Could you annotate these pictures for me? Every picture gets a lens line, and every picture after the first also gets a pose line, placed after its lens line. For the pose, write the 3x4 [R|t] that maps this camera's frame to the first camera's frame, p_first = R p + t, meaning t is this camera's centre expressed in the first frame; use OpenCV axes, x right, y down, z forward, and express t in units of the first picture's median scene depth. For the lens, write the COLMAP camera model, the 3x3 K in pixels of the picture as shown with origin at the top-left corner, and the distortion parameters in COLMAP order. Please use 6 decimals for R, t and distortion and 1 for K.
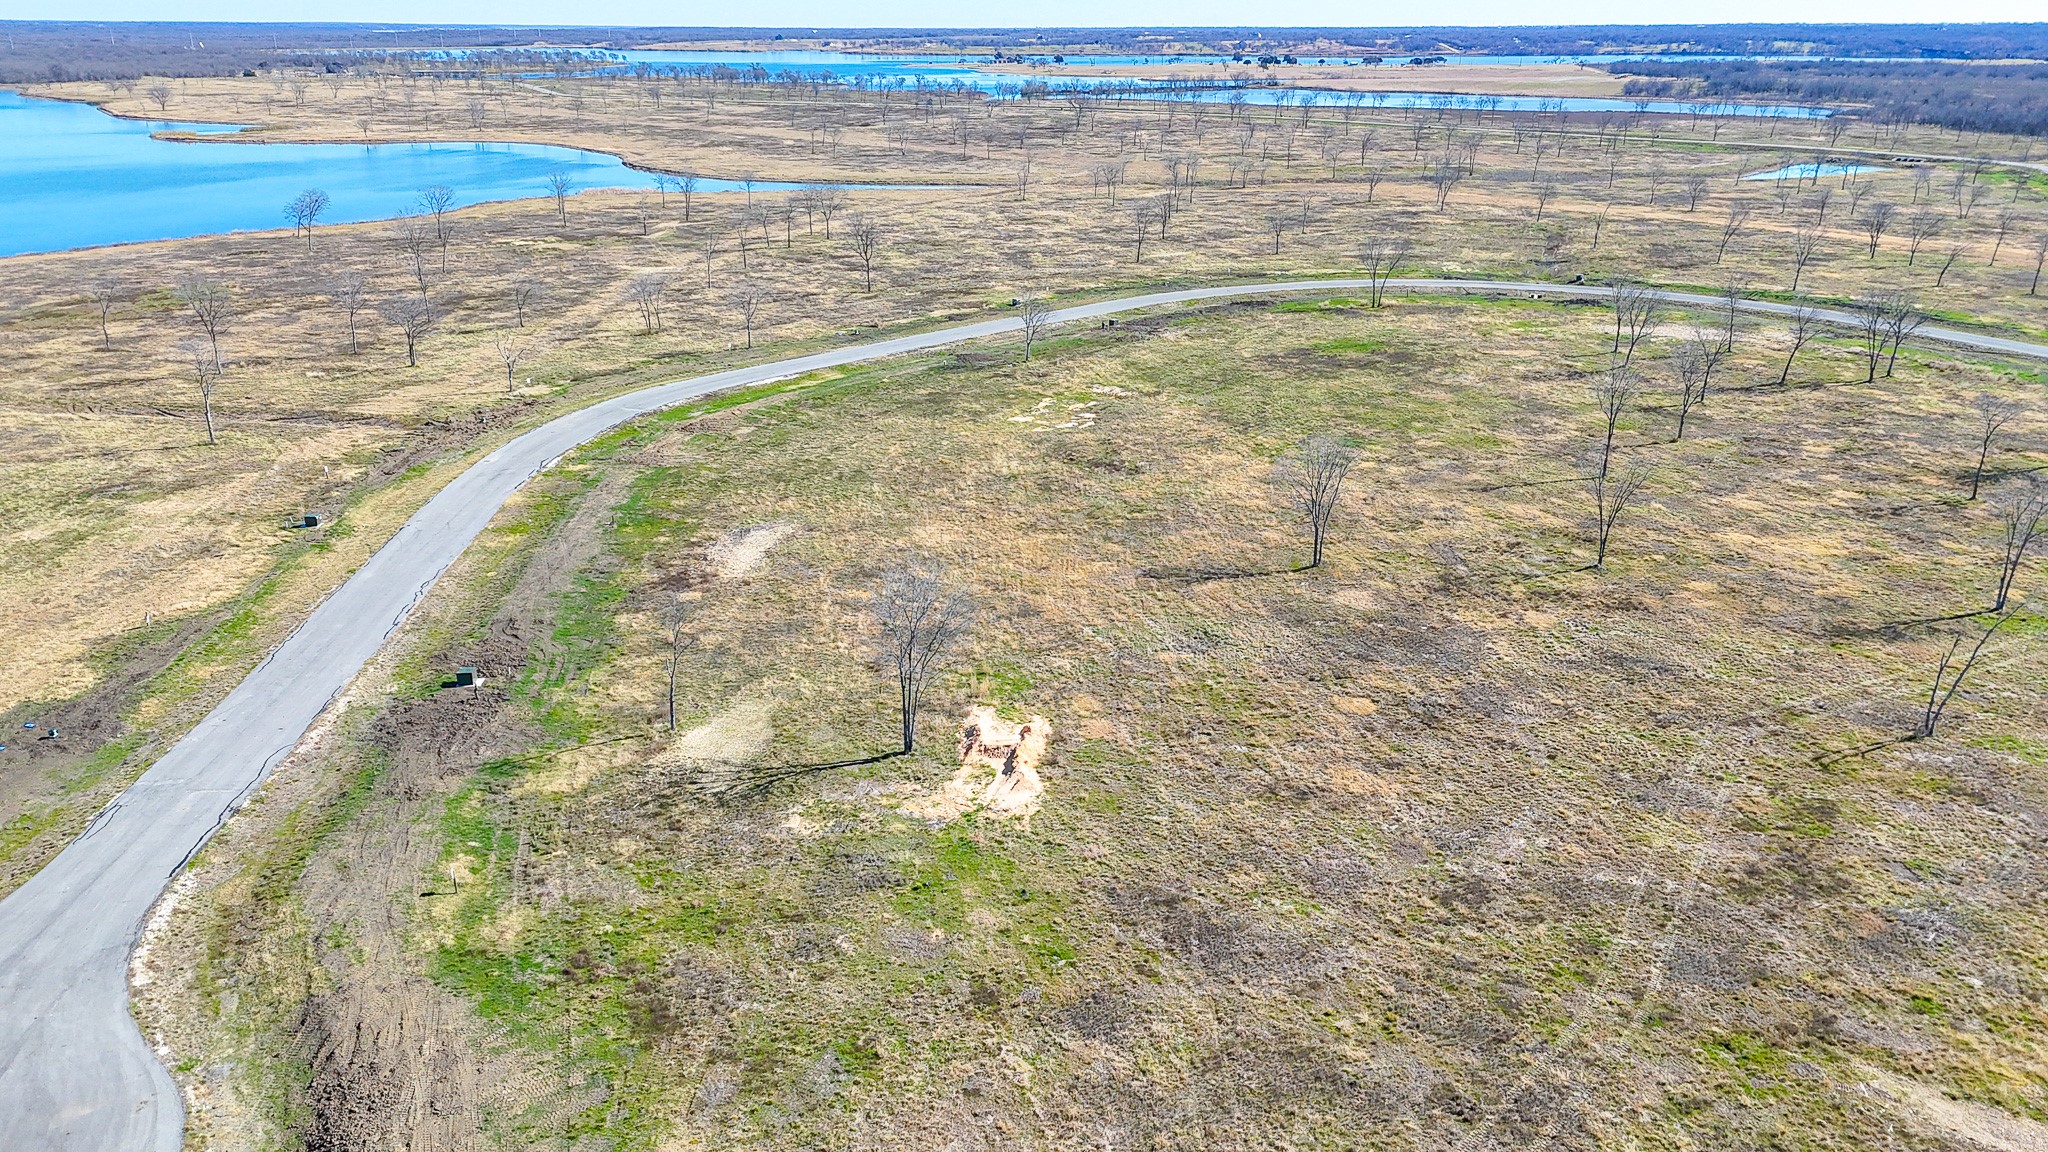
lens RADIAL K [[1510.5, 0, 1018.0], [0, 1510.5, 574.1], [0, 0, 1]] dist [0.066484, -0.056318]
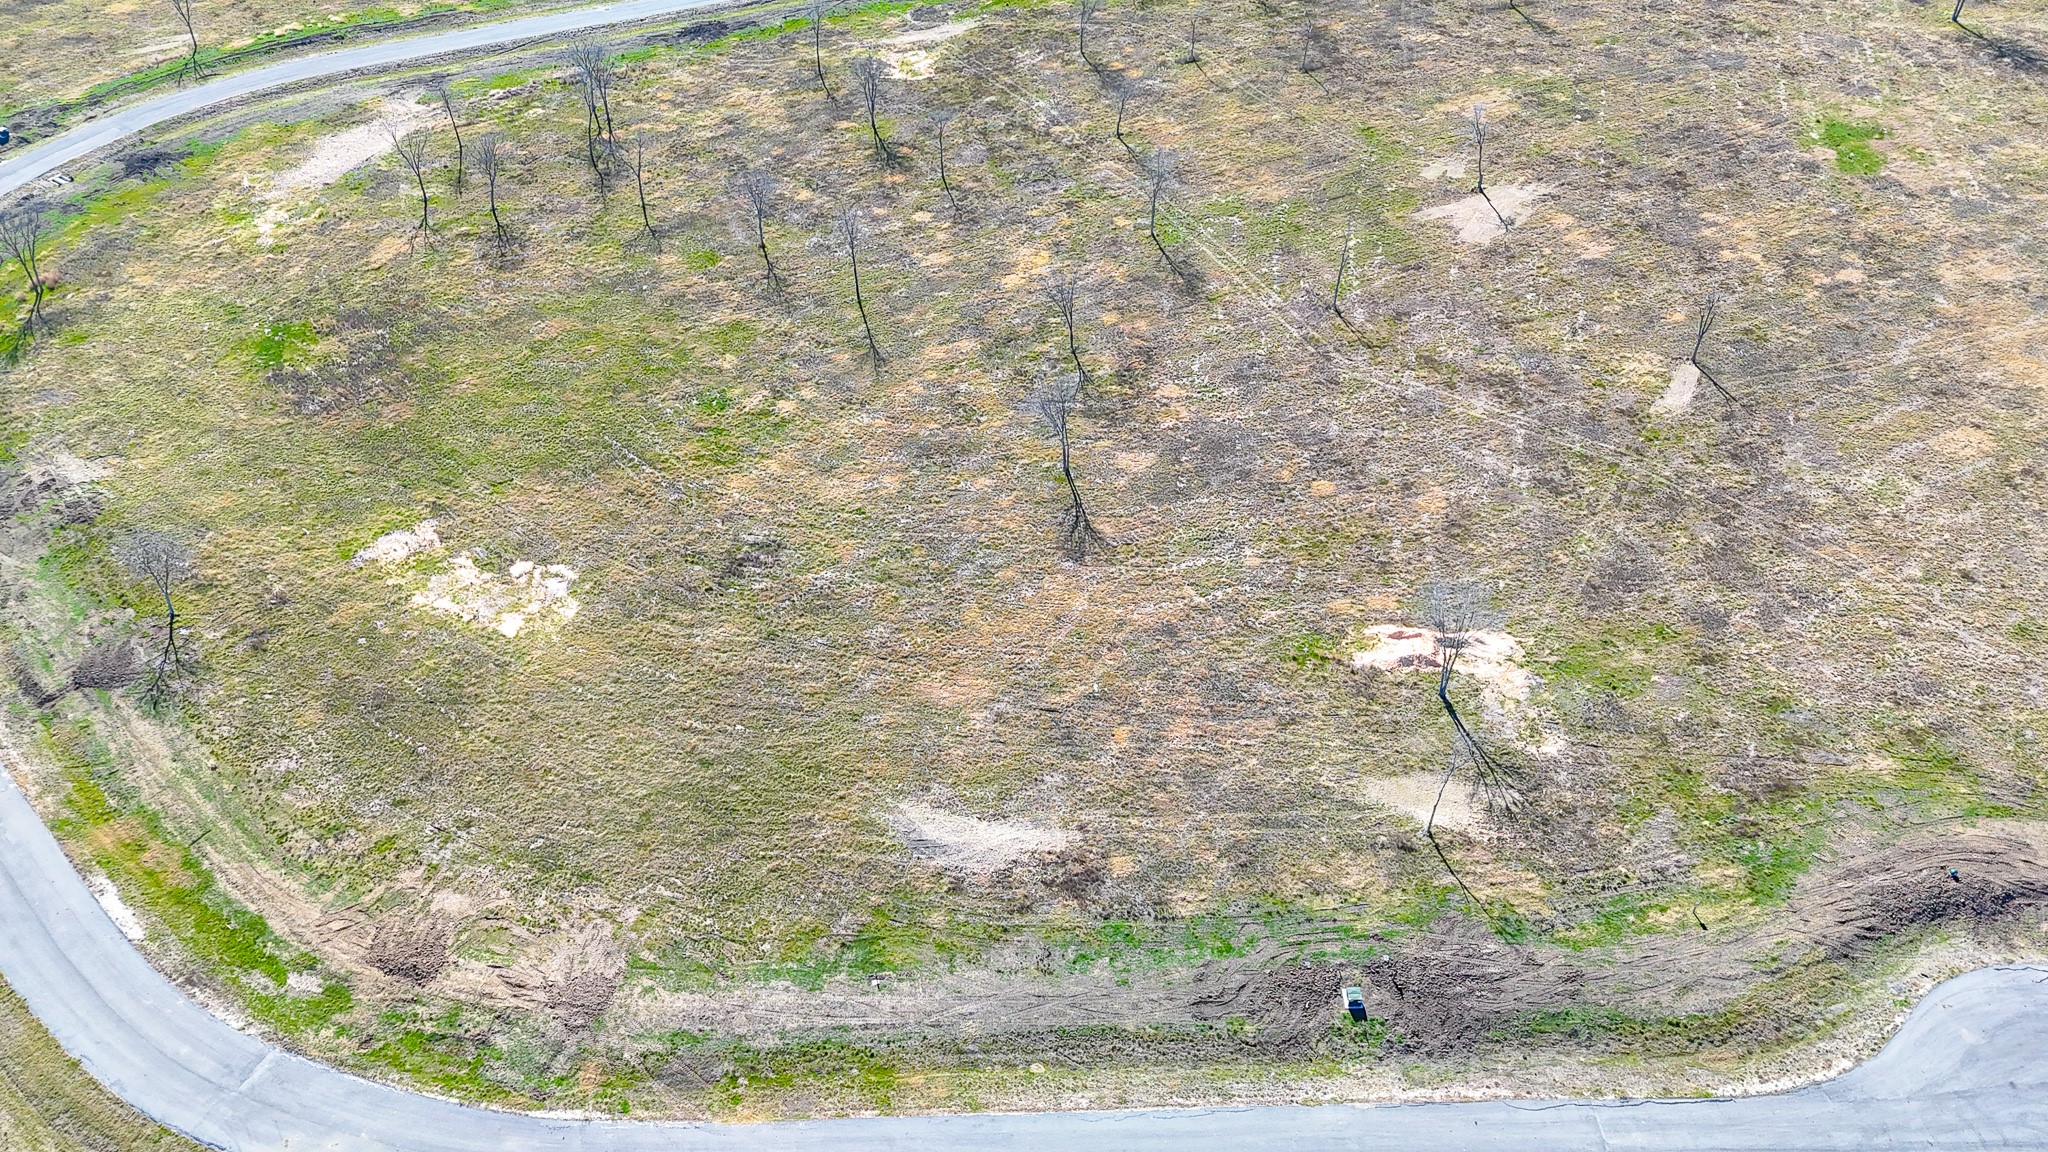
lens RADIAL K [[1510.5, 0, 1032.9], [0, 1510.5, 570.1], [0, 0, 1]] dist [0.066484, -0.056318]
pose [[0.038446, -0.667804, 0.743344, -0.793683], [0.353659, 0.704839, 0.614921, -0.726097], [-0.934584, 0.239249, 0.263273, 0.701972]]
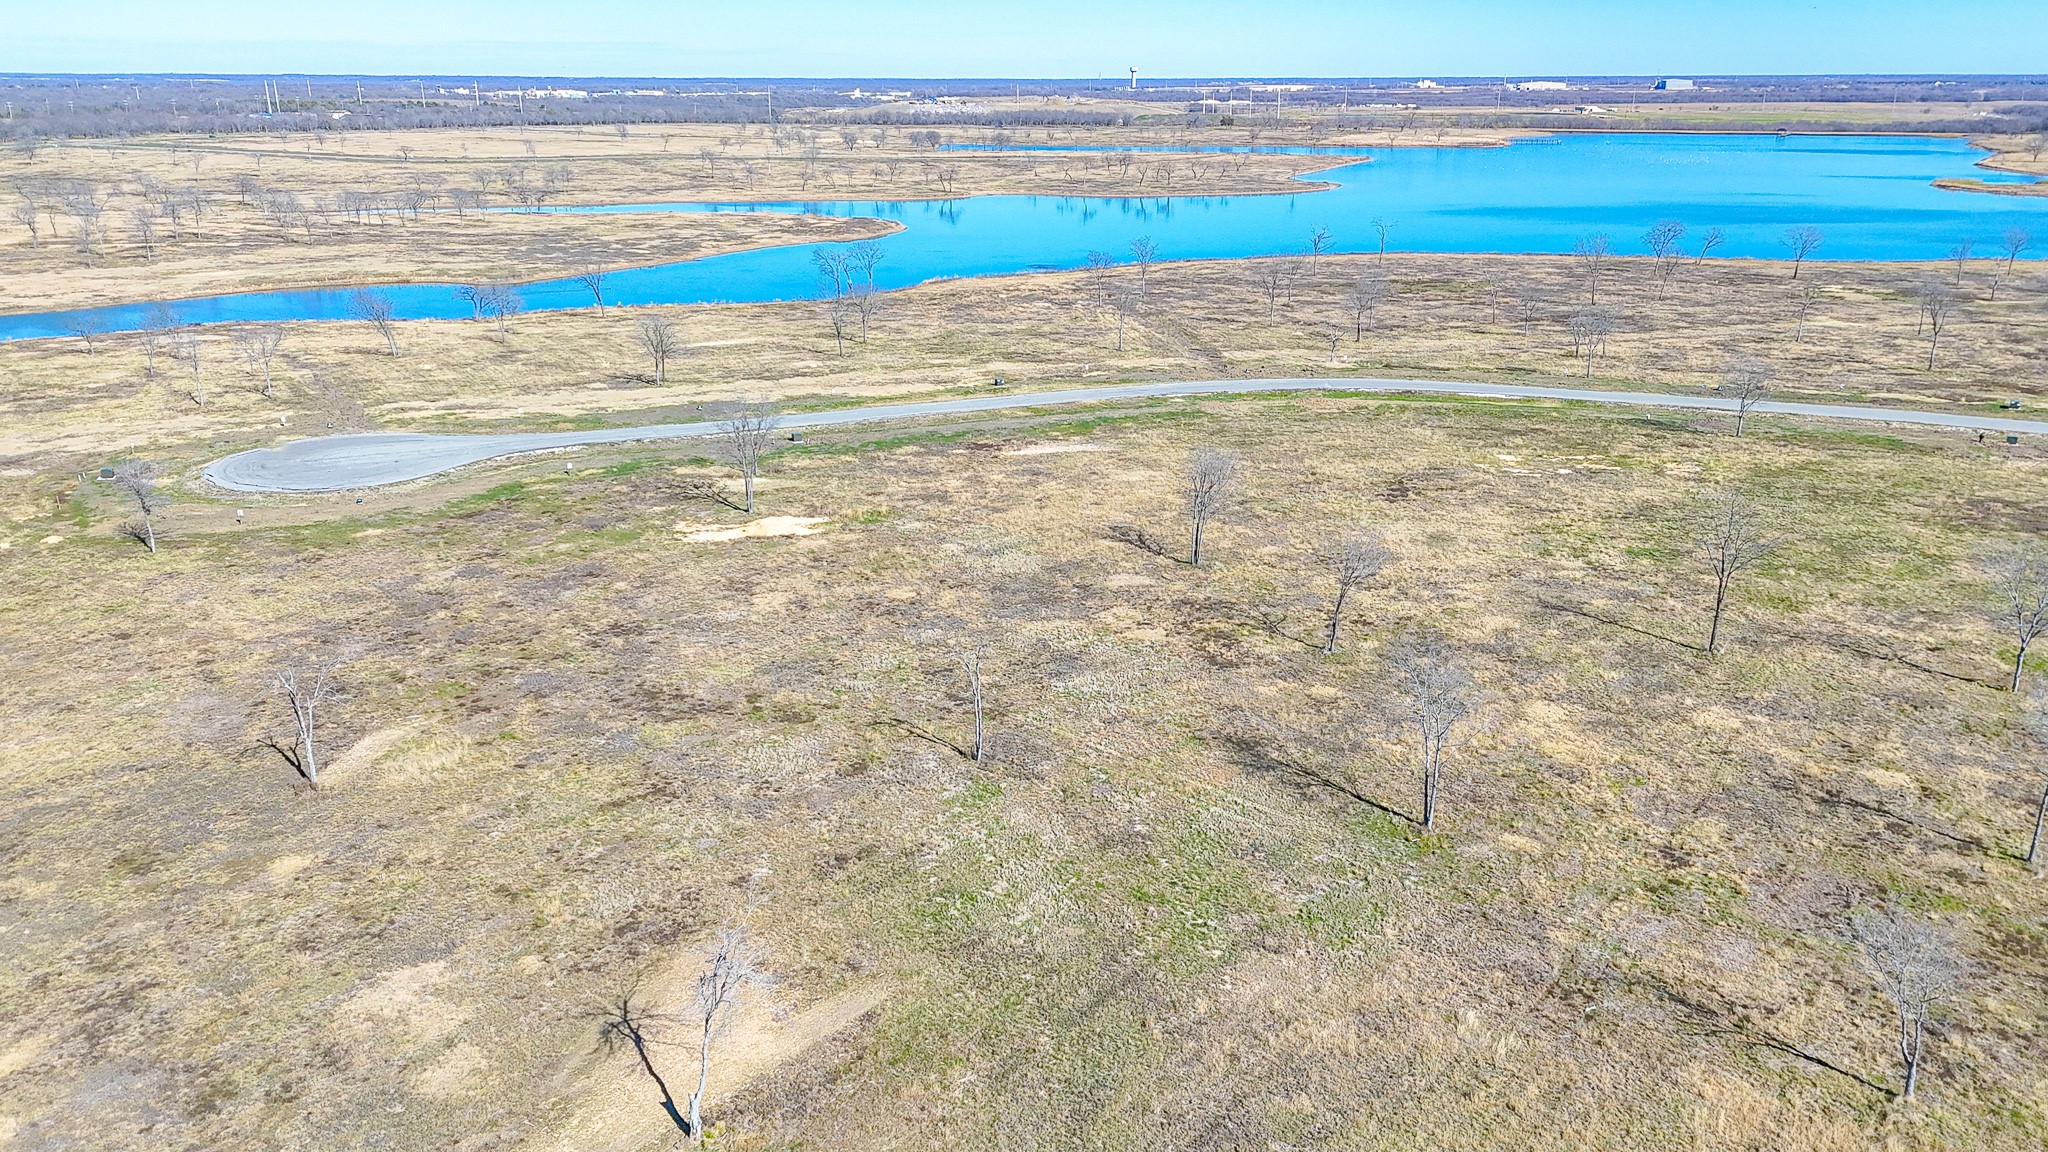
lens RADIAL K [[1510.5, 0, 1020.2], [0, 1510.5, 581.7], [0, 0, 1]] dist [0.066484, -0.056318]
pose [[0.347368, 0.294086, -0.890420, 1.099167], [-0.318314, 0.930149, 0.183028, -0.148941], [0.882050, 0.219855, 0.416716, 0.437819]]
